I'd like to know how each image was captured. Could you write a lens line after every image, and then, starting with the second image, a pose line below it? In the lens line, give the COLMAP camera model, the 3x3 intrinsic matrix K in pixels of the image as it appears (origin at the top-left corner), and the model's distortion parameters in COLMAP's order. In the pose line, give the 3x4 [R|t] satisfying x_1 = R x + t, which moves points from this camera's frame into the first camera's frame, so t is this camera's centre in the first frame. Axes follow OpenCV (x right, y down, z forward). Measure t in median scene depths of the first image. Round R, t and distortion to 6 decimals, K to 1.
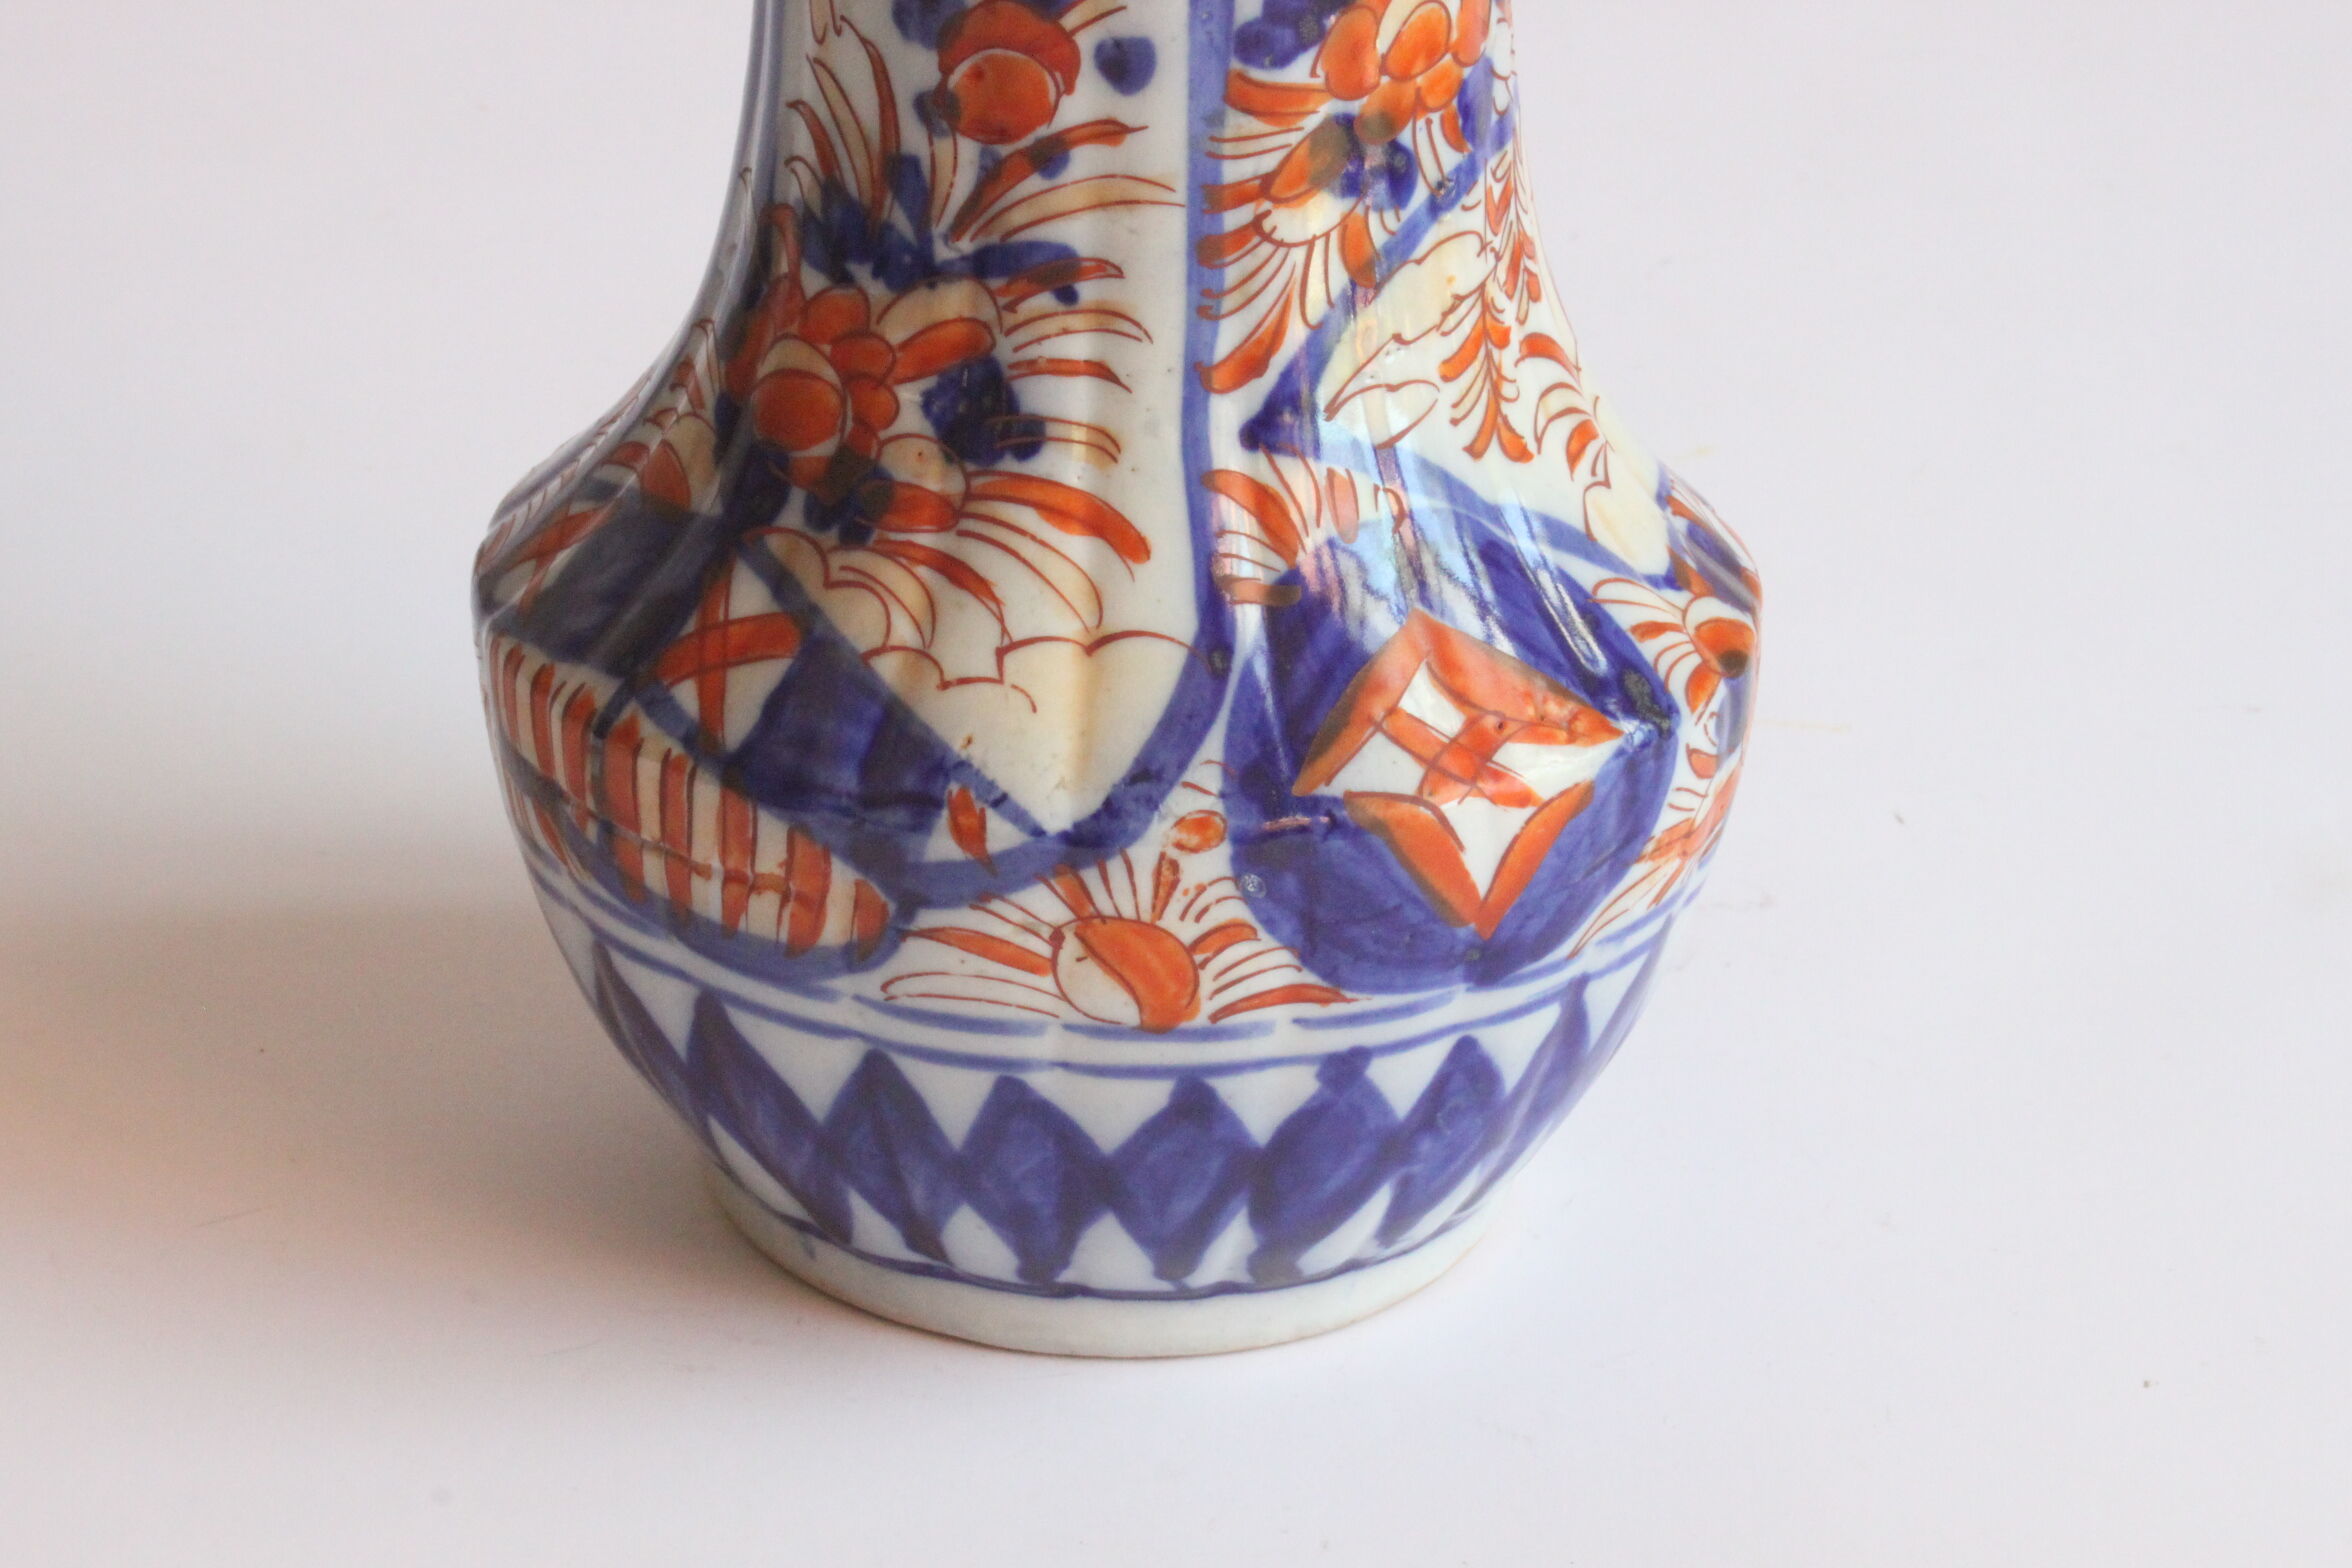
lens RADIAL K [[7956.1, 0, 1176.0], [0, 7956.1, 784.0], [0, 0, 1]] dist [0.276464, 0.512500]
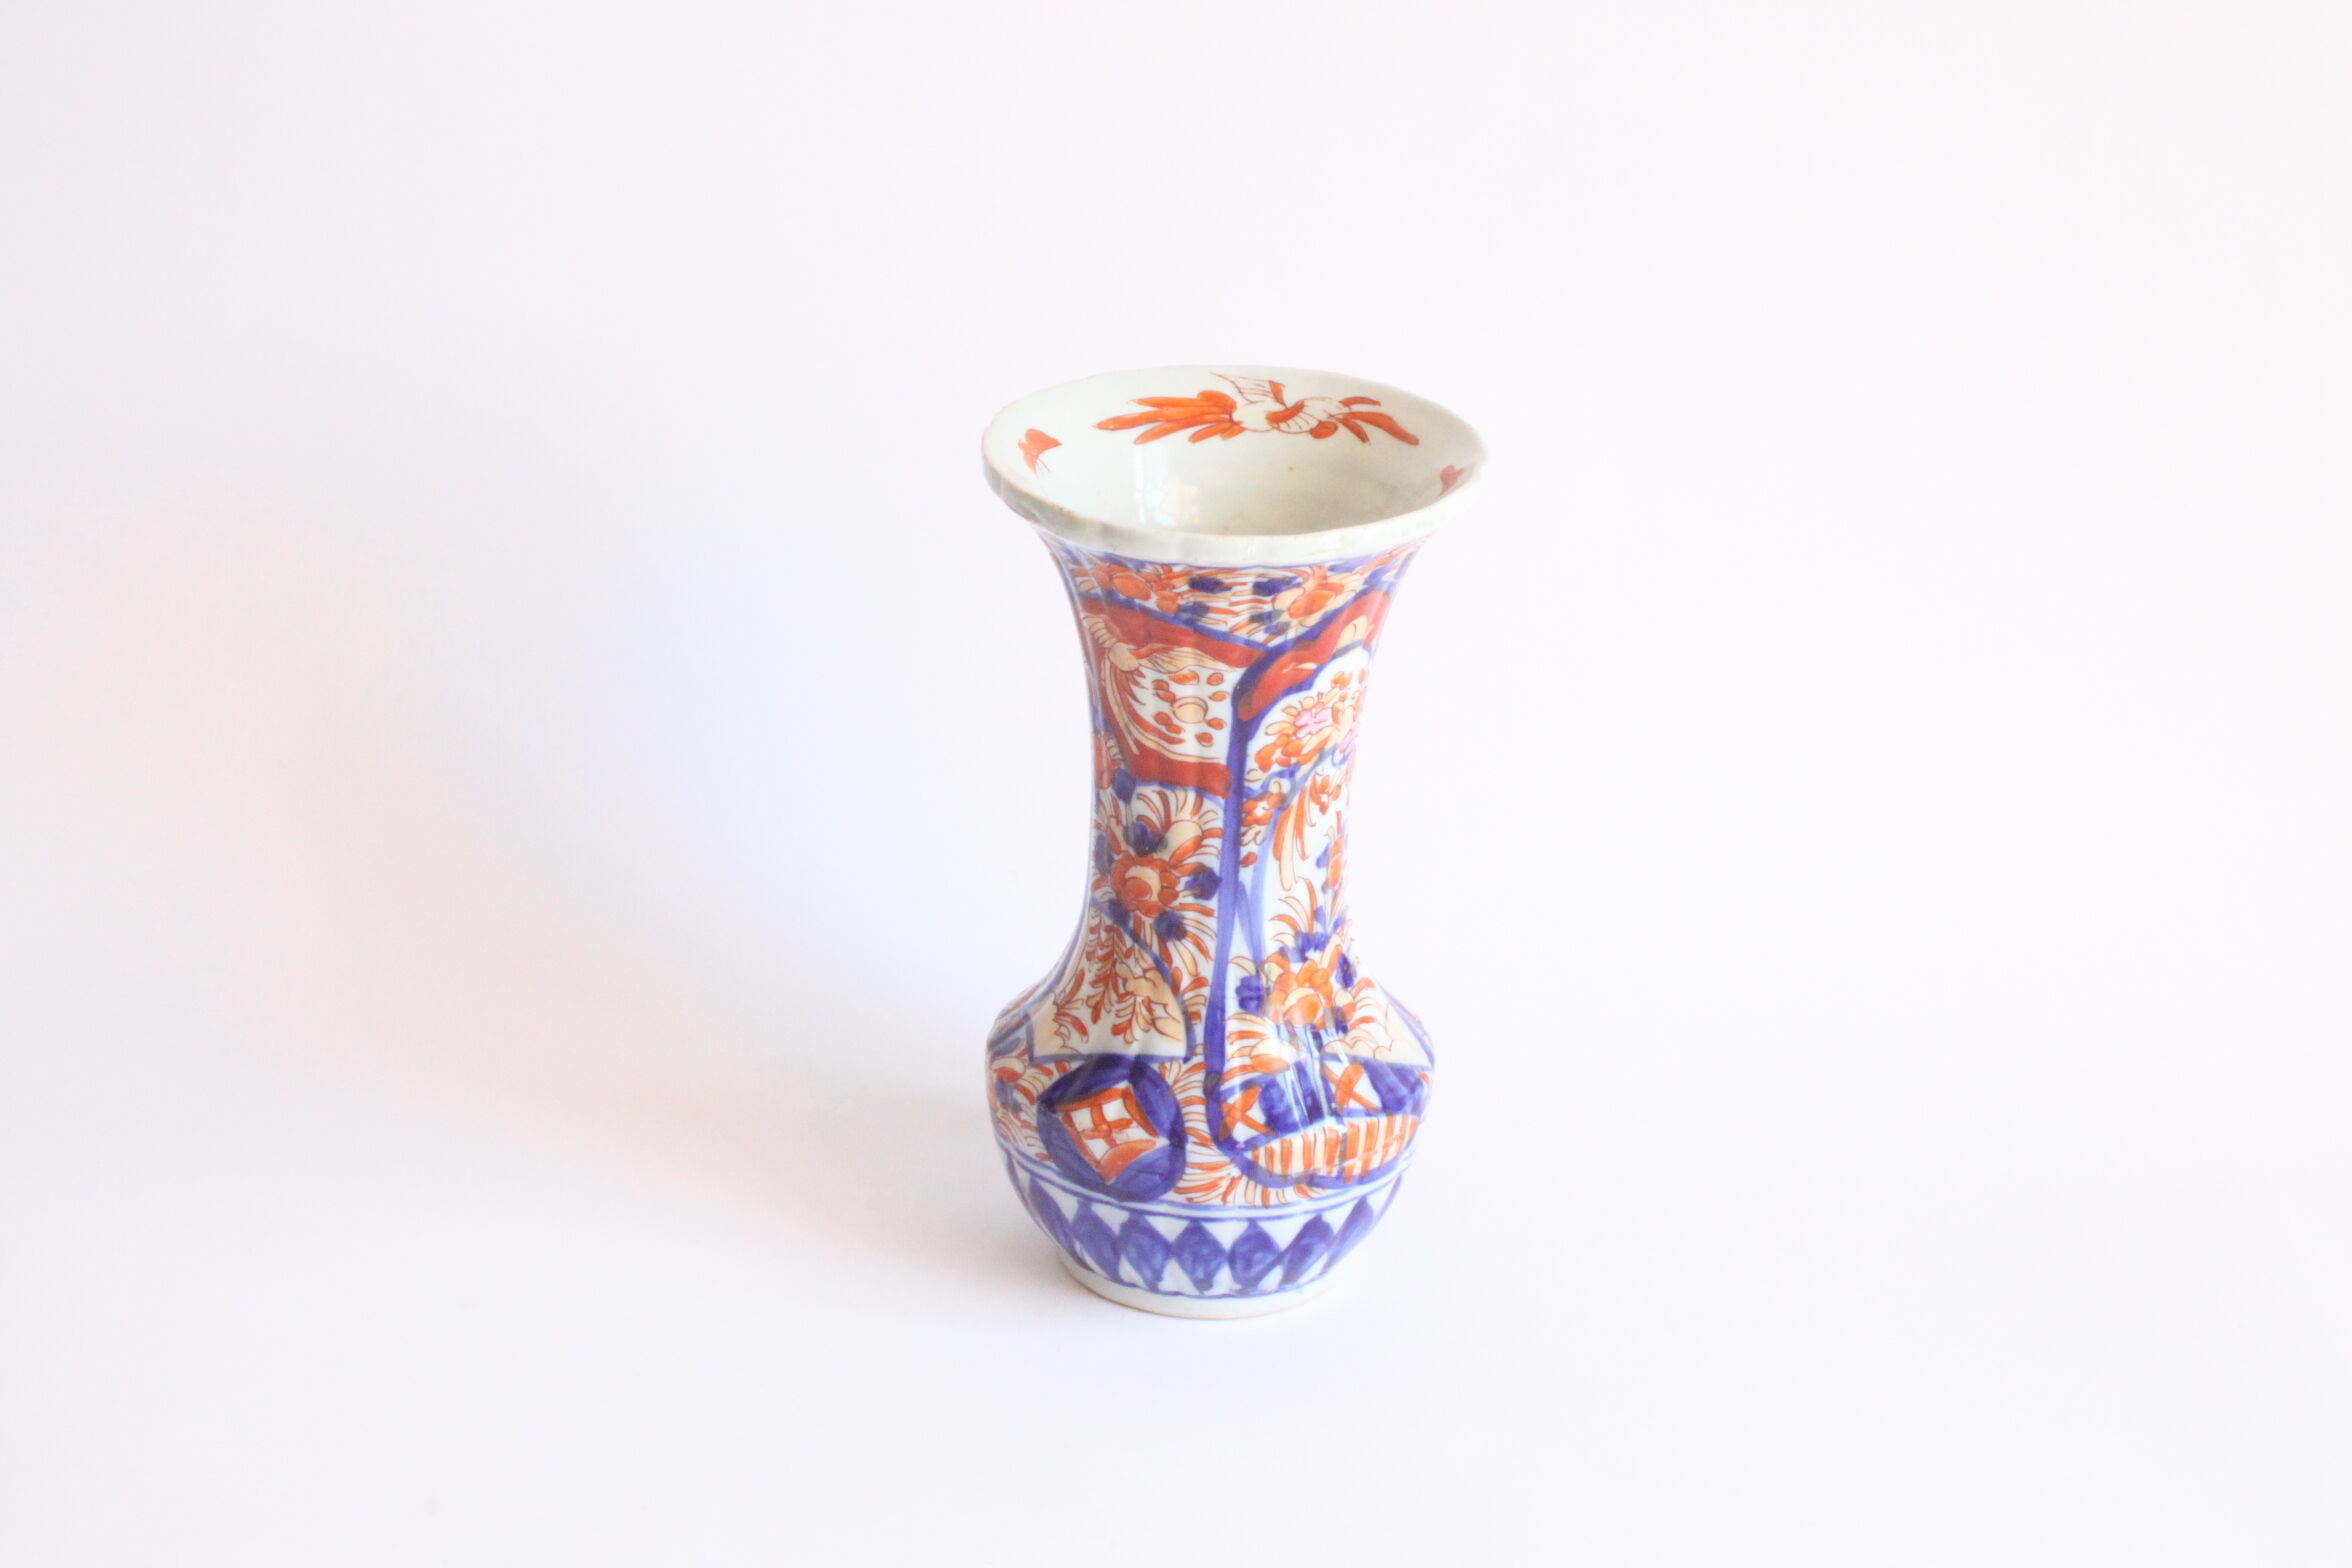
lens RADIAL K [[4614.4, 0, 1176.0], [0, 4614.4, 784.0], [0, 0, 1]] dist [-0.021921, -0.022585]
pose [[0.085740, -0.399949, 0.912518, -1.568747], [0.387772, 0.857070, 0.339211, -0.713249], [-0.917759, 0.324764, 0.228574, 0.640936]]
